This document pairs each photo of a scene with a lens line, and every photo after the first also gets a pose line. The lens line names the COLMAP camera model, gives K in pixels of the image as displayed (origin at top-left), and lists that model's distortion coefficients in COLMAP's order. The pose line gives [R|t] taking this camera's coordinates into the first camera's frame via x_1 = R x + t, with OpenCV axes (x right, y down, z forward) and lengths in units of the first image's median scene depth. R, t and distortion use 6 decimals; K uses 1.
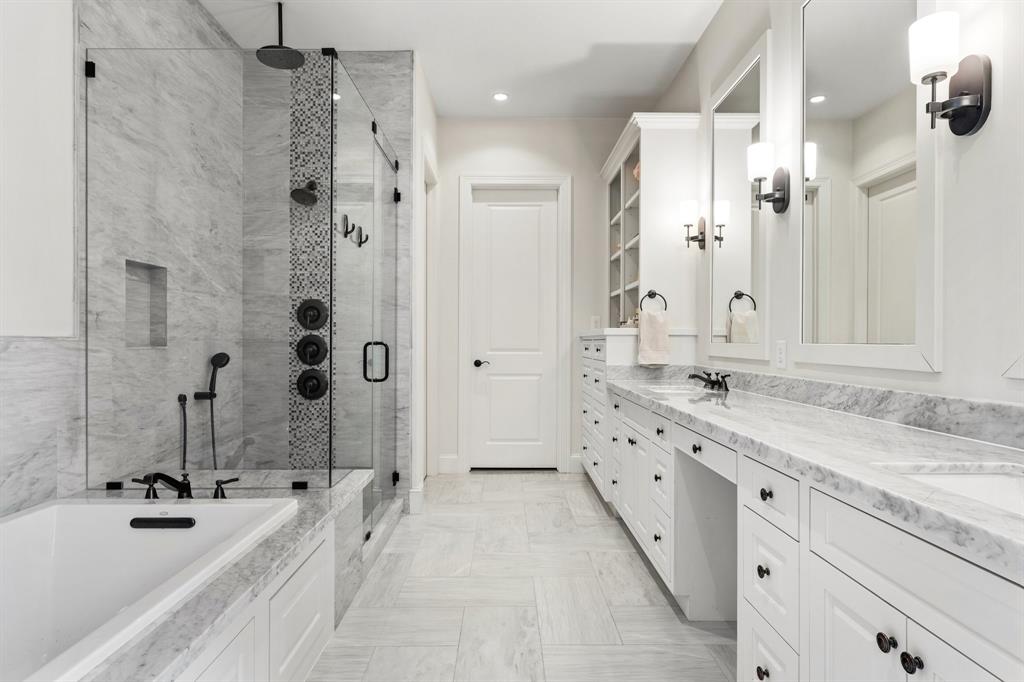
lens RADIAL K [[564.1, 0, 511.3], [0, 564.1, 343.6], [0, 0, 1]] dist [0.005711, 0.002064]
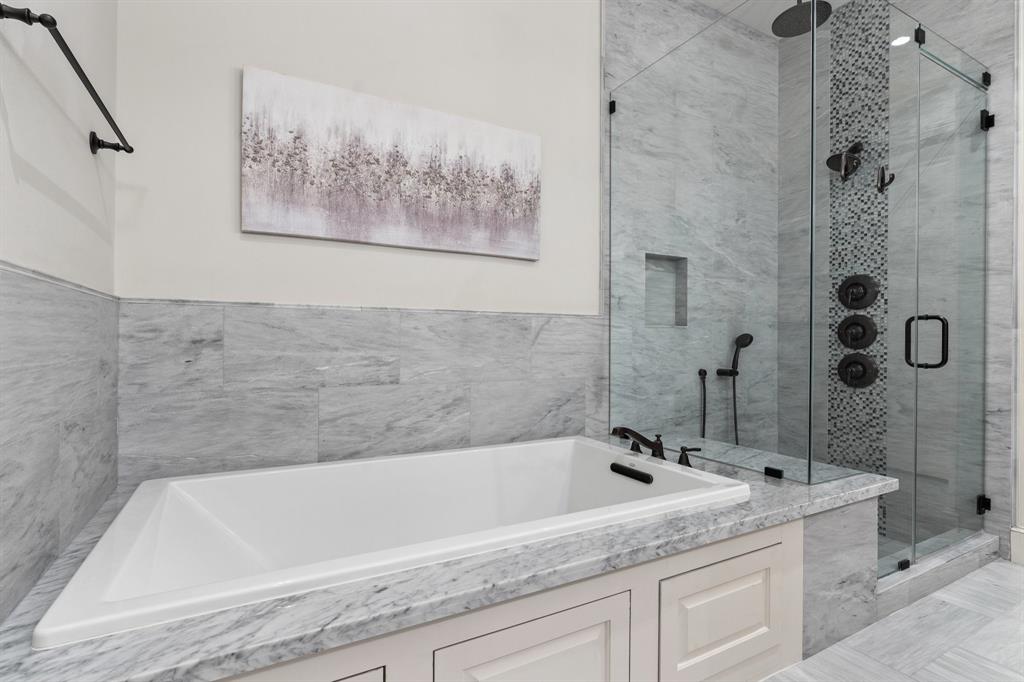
lens RADIAL K [[473.4, 0, 509.3], [0, 473.4, 340.5], [0, 0, 1]] dist [-0.001025, -0.000114]
pose [[0.464904, -0.003135, -0.885356, 0.069438], [0.000258, 0.999994, -0.003405, 0.035106], [0.885361, 0.001354, 0.464902, 0.219926]]
